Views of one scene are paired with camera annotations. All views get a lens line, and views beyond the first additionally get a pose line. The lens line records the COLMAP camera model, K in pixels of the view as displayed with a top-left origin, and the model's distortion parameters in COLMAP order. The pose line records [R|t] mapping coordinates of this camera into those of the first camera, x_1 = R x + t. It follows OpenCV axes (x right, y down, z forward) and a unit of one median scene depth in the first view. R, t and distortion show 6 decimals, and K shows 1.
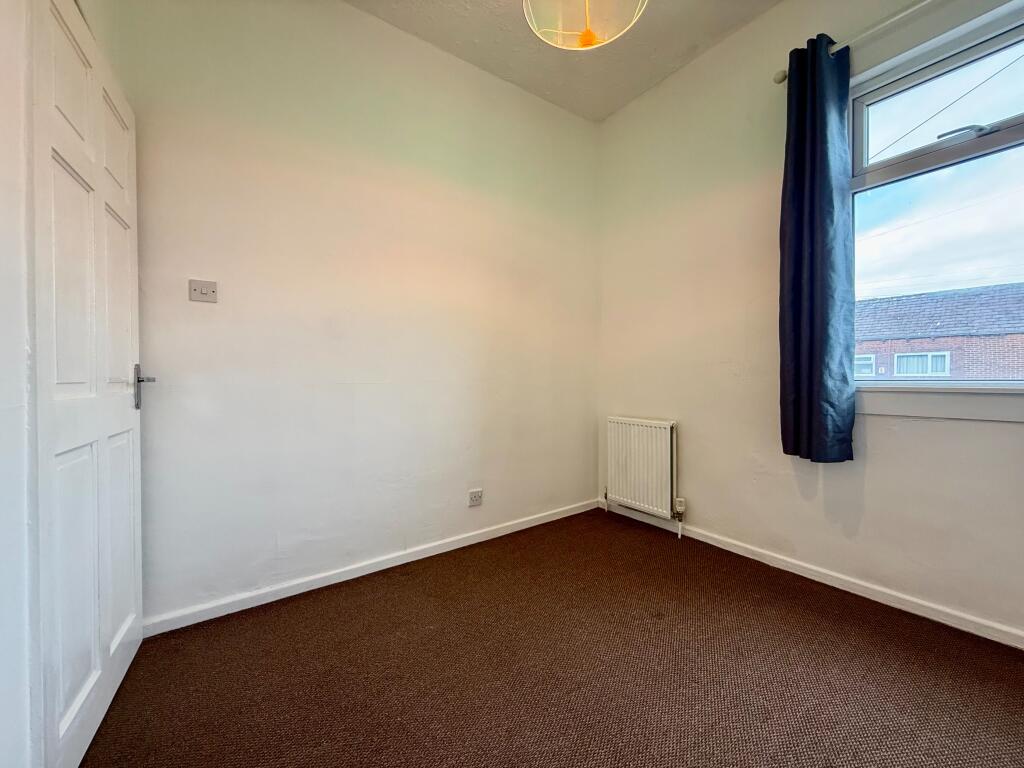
lens RADIAL K [[406.9, 0, 508.1], [0, 406.9, 383.1], [0, 0, 1]] dist [-0.000089, -0.000107]
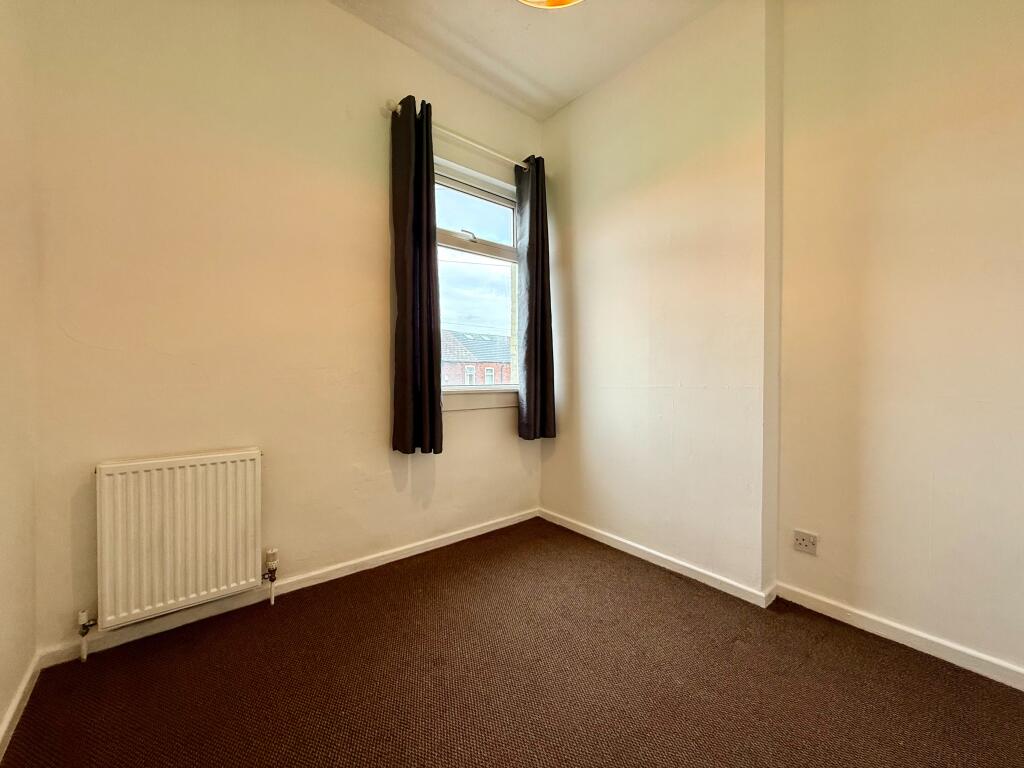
lens RADIAL K [[406.9, 0, 508.1], [0, 406.9, 383.1], [0, 0, 1]] dist [-0.000089, -0.000107]
pose [[-0.072386, -0.004639, 0.997366, -0.421334], [0.020024, 0.999781, 0.006104, -0.018068], [-0.997176, 0.020413, -0.072278, 0.763666]]
